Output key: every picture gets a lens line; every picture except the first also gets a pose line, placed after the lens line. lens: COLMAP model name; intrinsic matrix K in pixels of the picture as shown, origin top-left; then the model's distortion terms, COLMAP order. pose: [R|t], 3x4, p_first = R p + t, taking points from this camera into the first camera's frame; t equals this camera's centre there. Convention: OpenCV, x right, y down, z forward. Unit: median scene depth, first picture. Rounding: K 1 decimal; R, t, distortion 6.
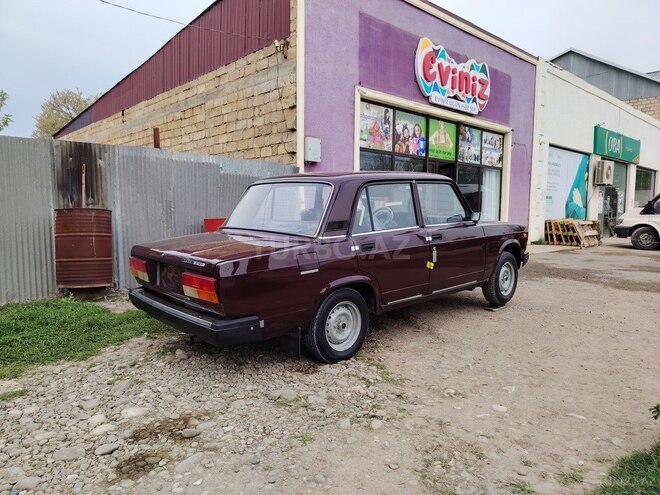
lens RADIAL K [[459.2, 0, 329.8], [0, 459.2, 247.8], [0, 0, 1]] dist [0.037723, -0.037979]
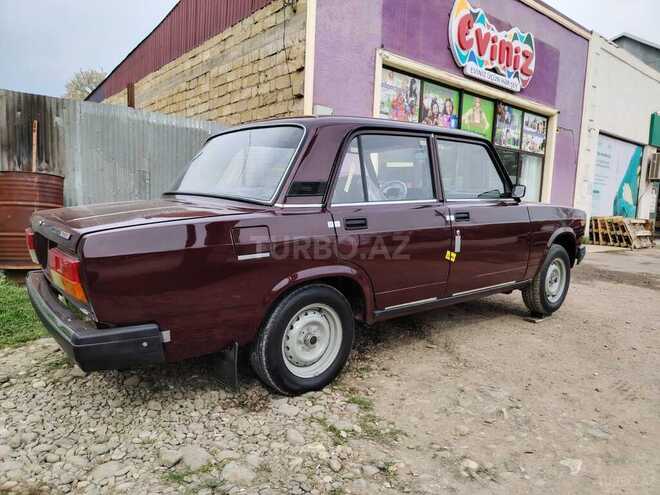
lens RADIAL K [[459.2, 0, 329.5], [0, 459.2, 251.4], [0, 0, 1]] dist [0.037723, -0.037979]
pose [[0.997437, 0.038213, -0.060485, 0.049588], [-0.036933, 0.999072, 0.022140, 0.014205], [0.061275, -0.019849, 0.997924, 0.187797]]
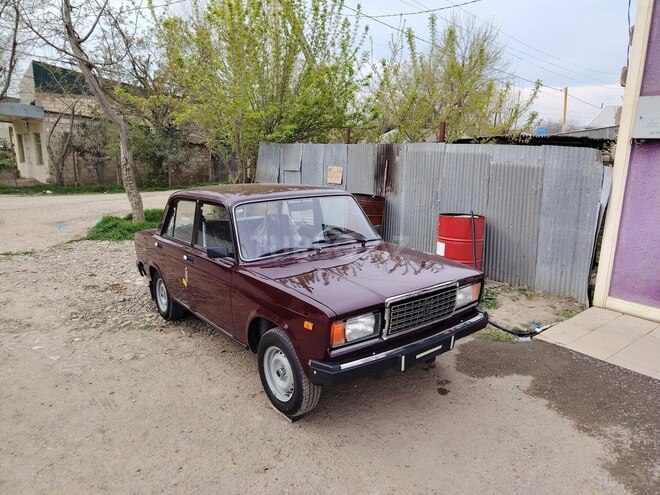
lens RADIAL K [[459.2, 0, 333.2], [0, 459.2, 245.2], [0, 0, 1]] dist [0.037723, -0.037979]
pose [[-0.083186, 0.199986, -0.976261, 0.771845], [-0.097445, 0.973329, 0.207689, -0.190435], [0.991758, 0.112408, -0.061479, 0.897701]]
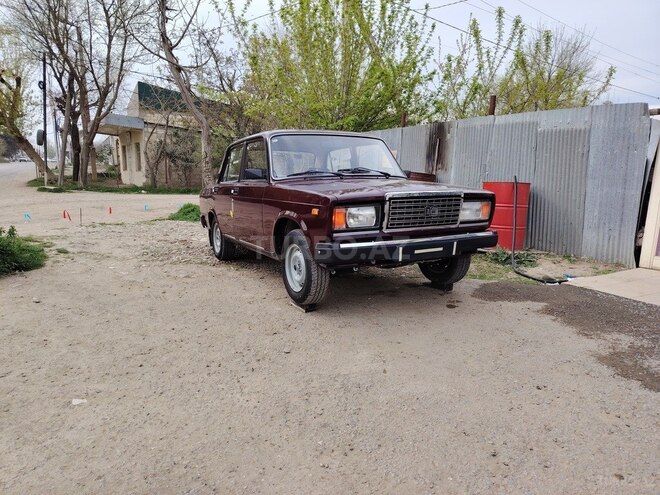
lens RADIAL K [[459.2, 0, 328.4], [0, 459.2, 251.7], [0, 0, 1]] dist [0.037723, -0.037979]
pose [[-0.259582, 0.158885, -0.952561, 0.844431], [-0.101209, 0.976465, 0.190453, -0.076820], [0.960403, 0.145846, -0.237392, 0.995671]]
